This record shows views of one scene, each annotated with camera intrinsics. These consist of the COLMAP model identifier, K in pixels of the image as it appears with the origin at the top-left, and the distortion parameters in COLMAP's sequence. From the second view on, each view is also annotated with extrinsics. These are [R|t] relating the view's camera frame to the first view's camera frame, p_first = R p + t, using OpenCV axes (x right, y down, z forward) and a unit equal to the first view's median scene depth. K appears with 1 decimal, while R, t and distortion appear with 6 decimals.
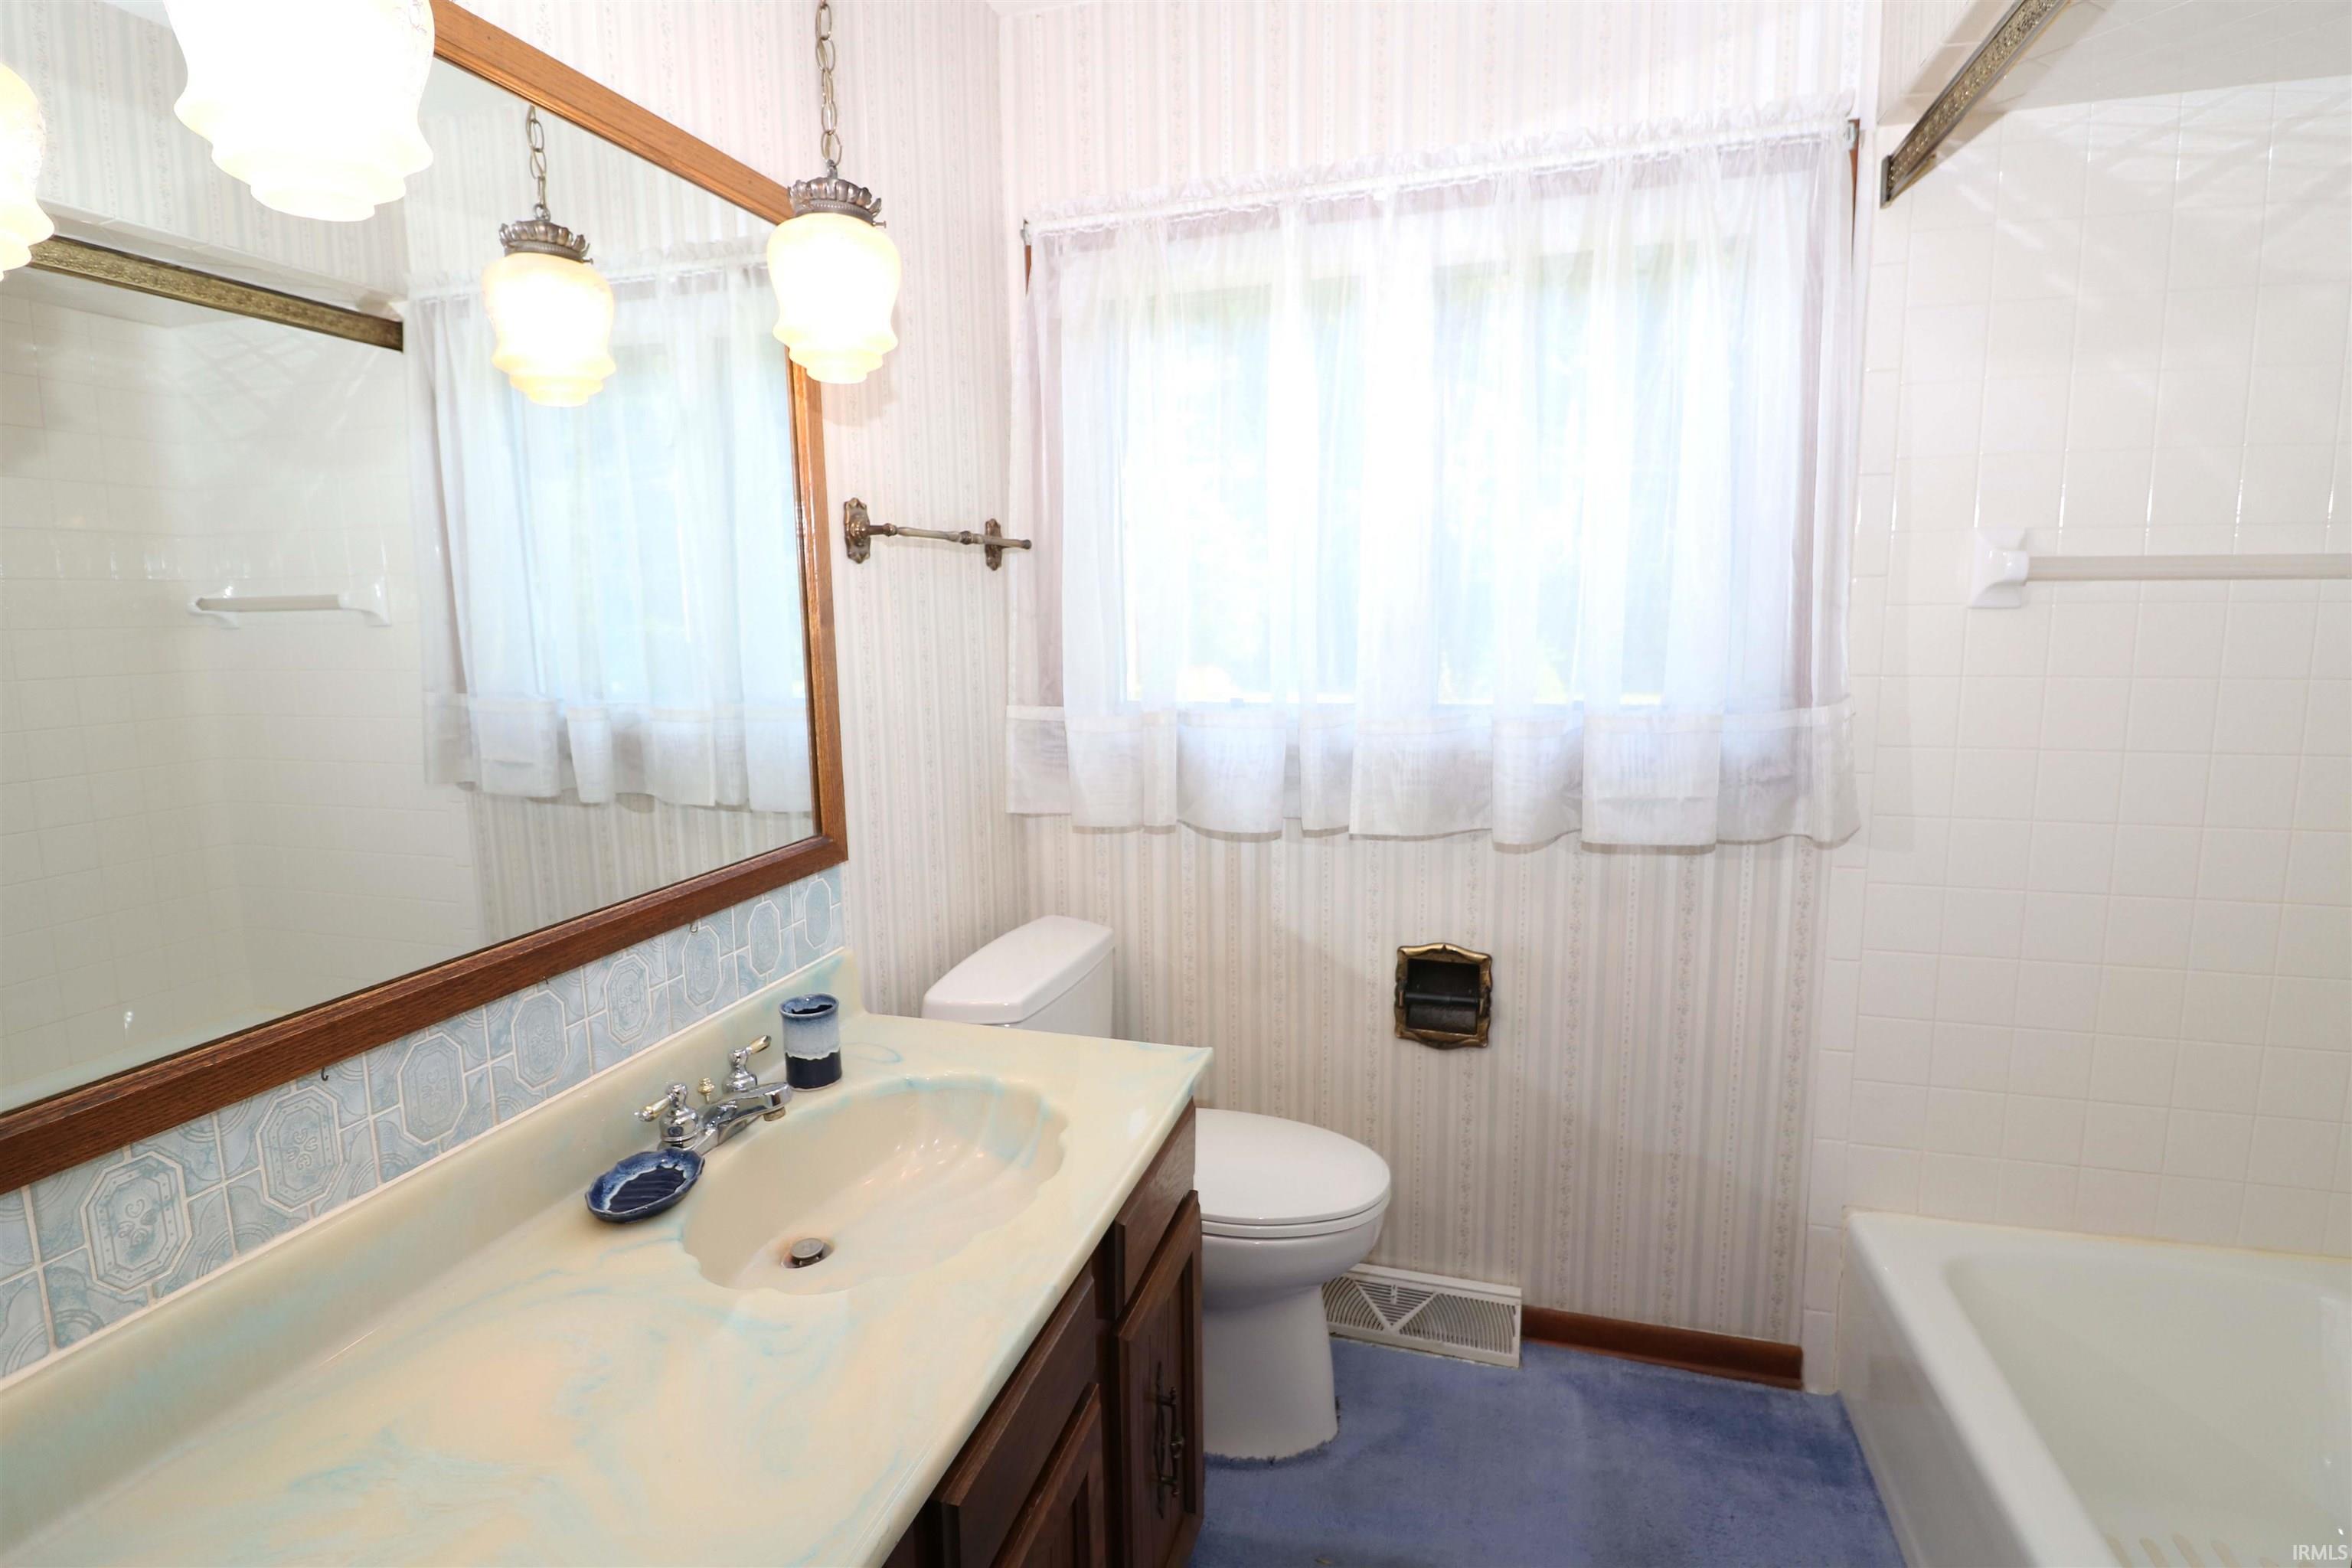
lens RADIAL K [[1077.3, 0, 1171.1], [0, 1077.3, 752.4], [0, 0, 1]] dist [0.001470, -0.013841]
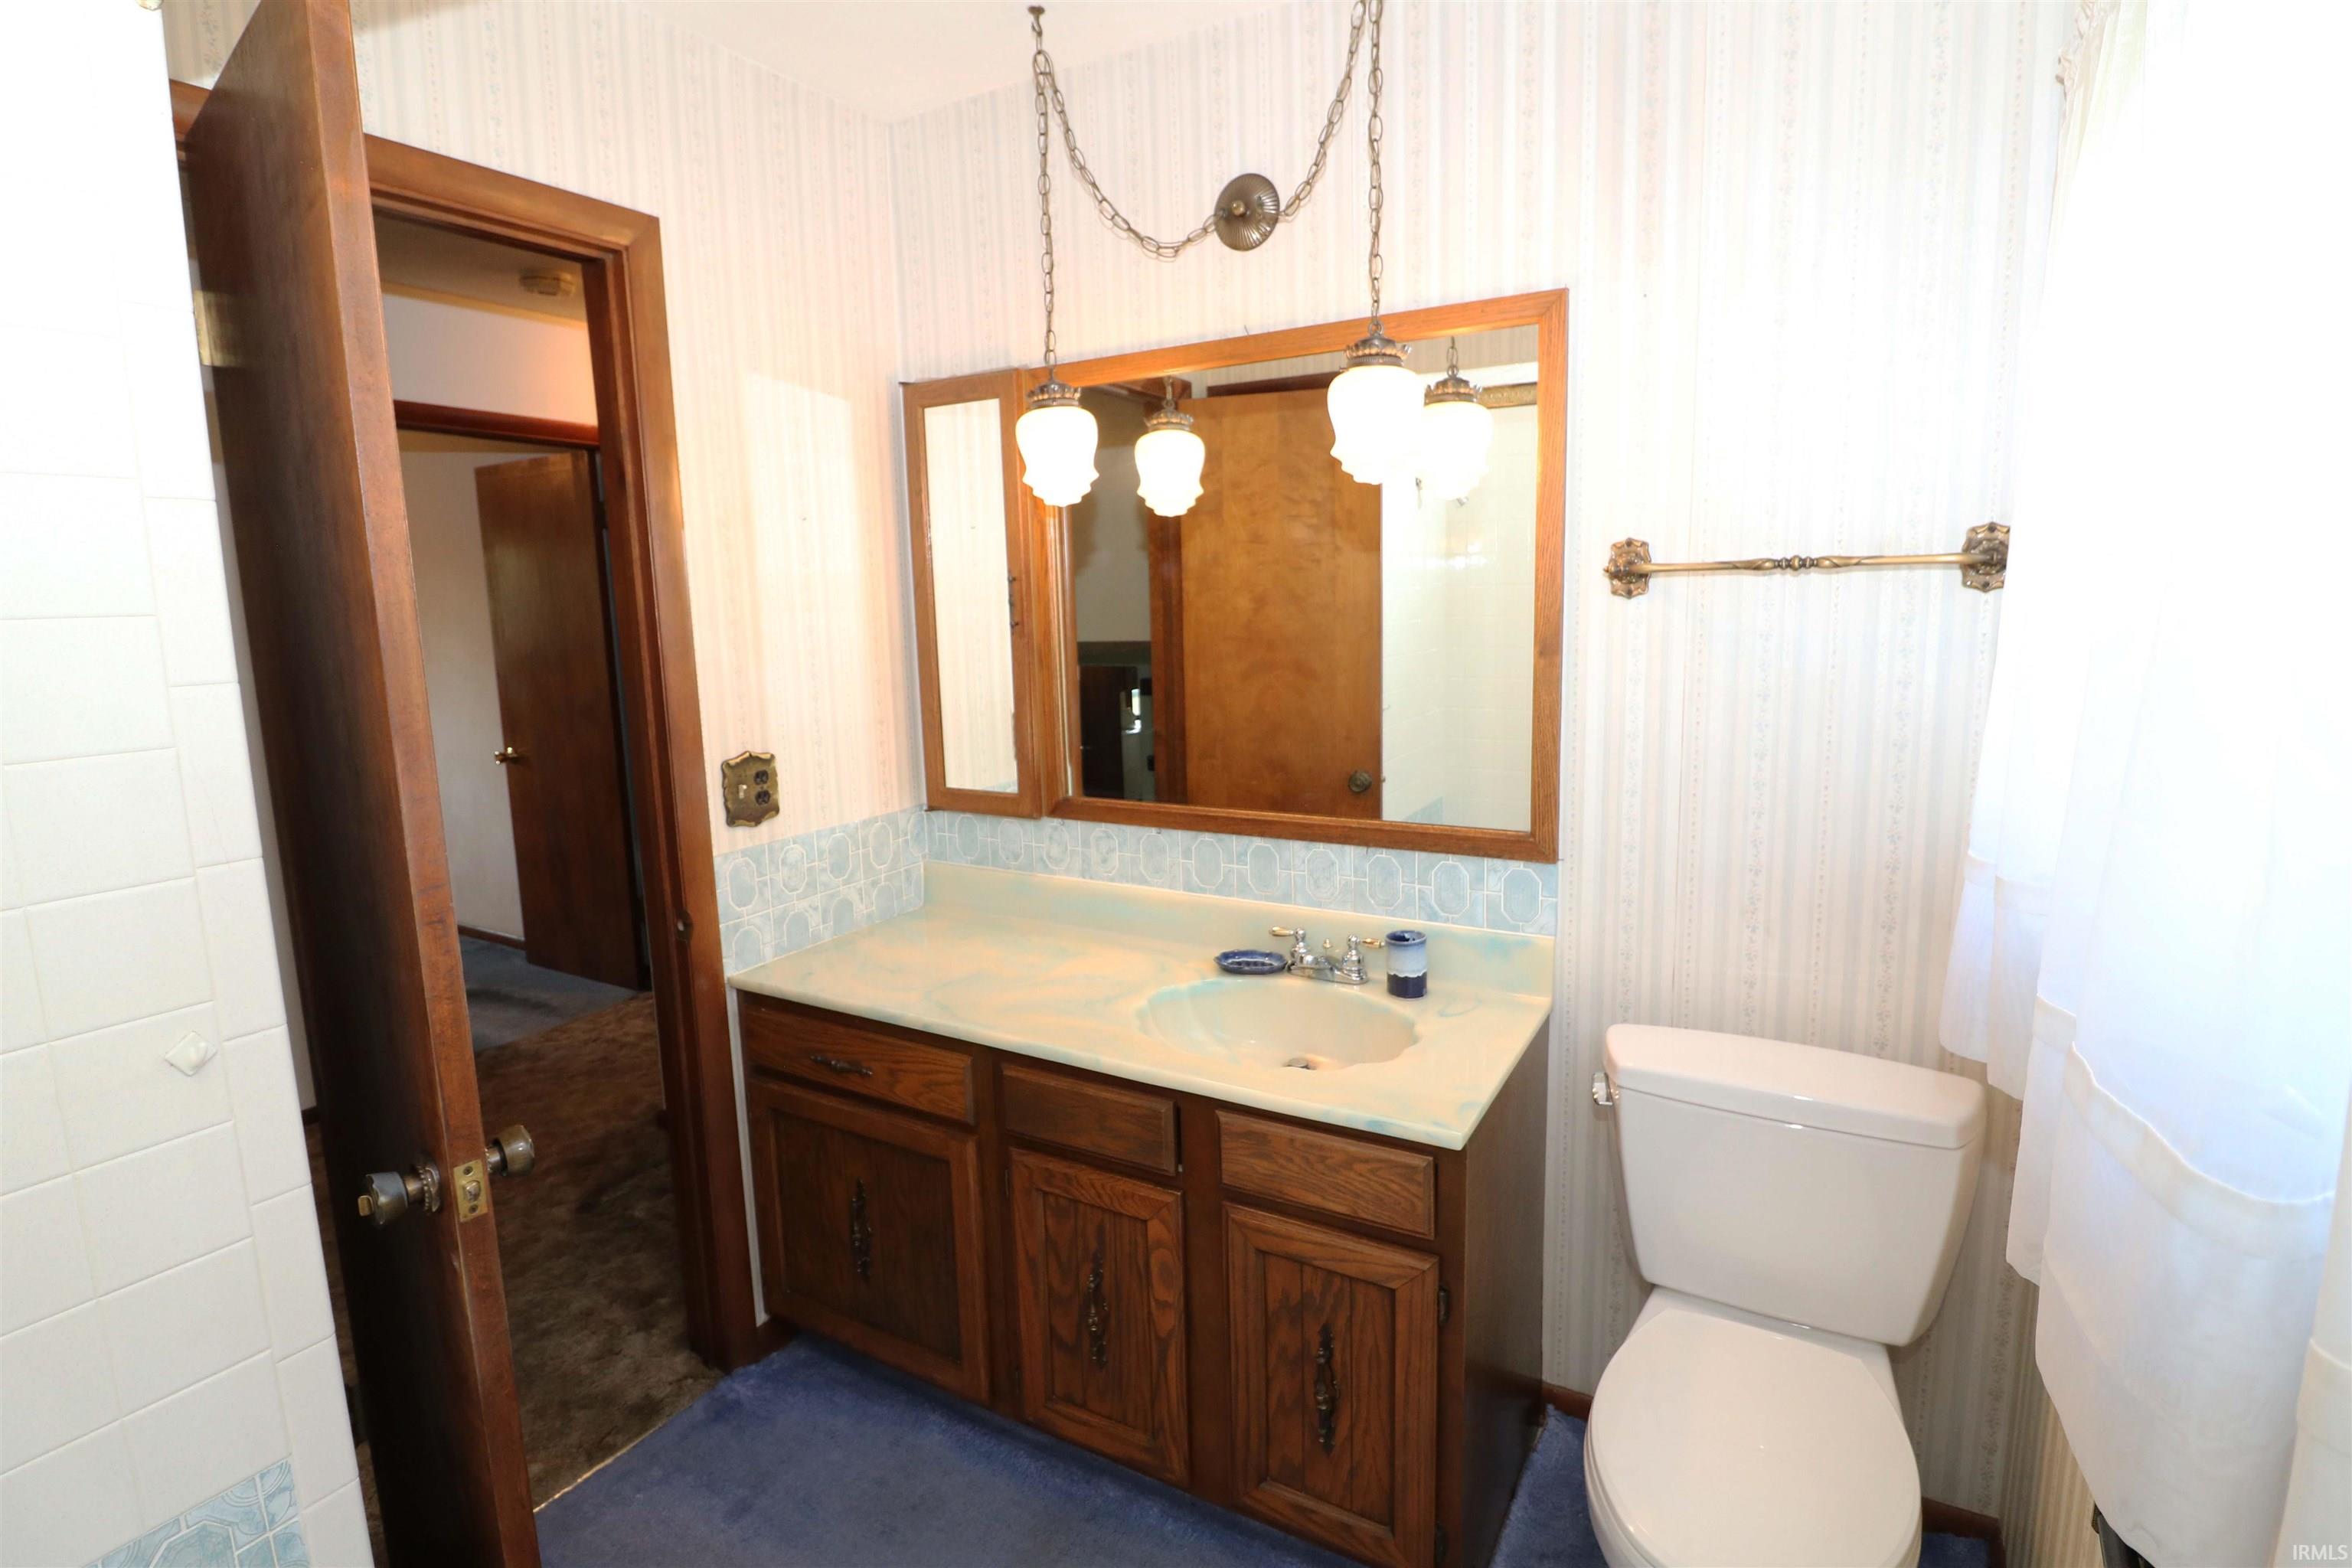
lens RADIAL K [[1077.3, 0, 1171.1], [0, 1077.3, 752.4], [0, 0, 1]] dist [0.001470, -0.013841]
pose [[-0.163413, 0.158037, -0.973818, 0.997990], [-0.117163, 0.976992, 0.178213, -0.196885], [0.979576, 0.143217, -0.141137, 0.883300]]
